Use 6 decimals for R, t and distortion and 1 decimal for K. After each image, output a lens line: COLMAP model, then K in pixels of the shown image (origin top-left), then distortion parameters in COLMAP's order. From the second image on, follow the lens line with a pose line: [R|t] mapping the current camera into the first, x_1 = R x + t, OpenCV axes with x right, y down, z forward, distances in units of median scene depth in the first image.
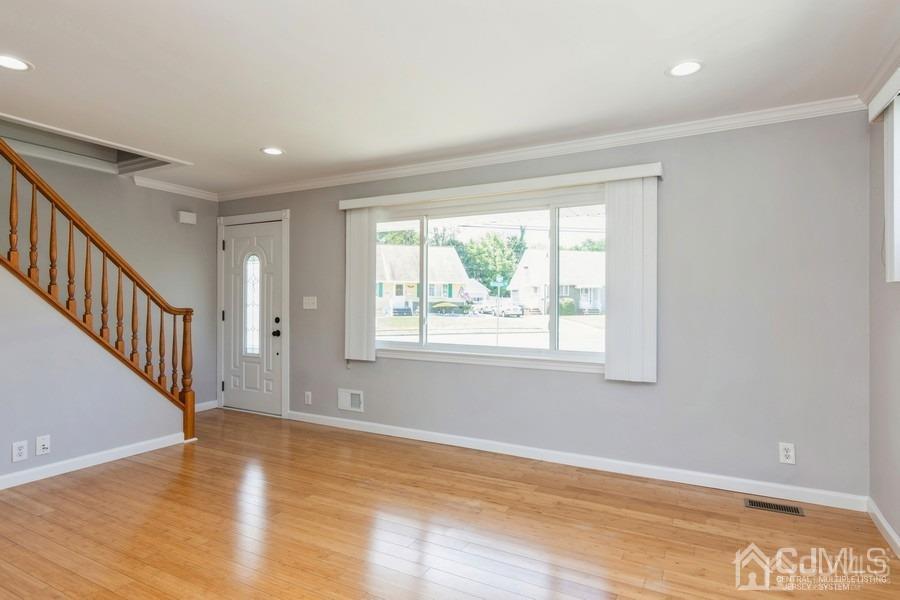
lens RADIAL K [[489.2, 0, 447.9], [0, 489.2, 297.7], [0, 0, 1]] dist [0.003813, 0.001902]
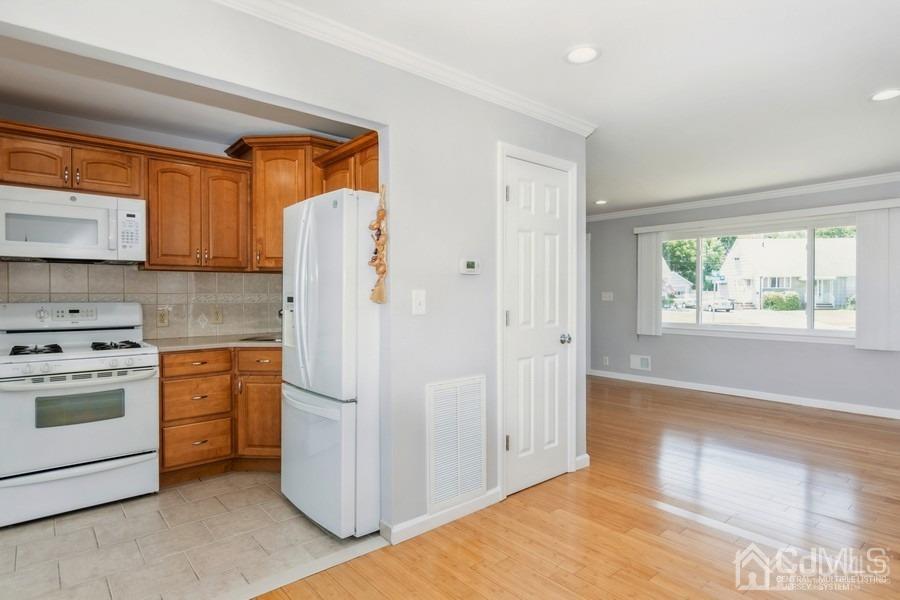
lens RADIAL K [[489.2, 0, 452.0], [0, 489.2, 300.6], [0, 0, 1]] dist [0.003813, 0.001902]
pose [[0.937913, 0.000689, -0.346870, -0.207475], [0.005515, 0.999842, 0.016898, -0.005310], [0.346827, -0.017762, 0.937761, -0.545084]]
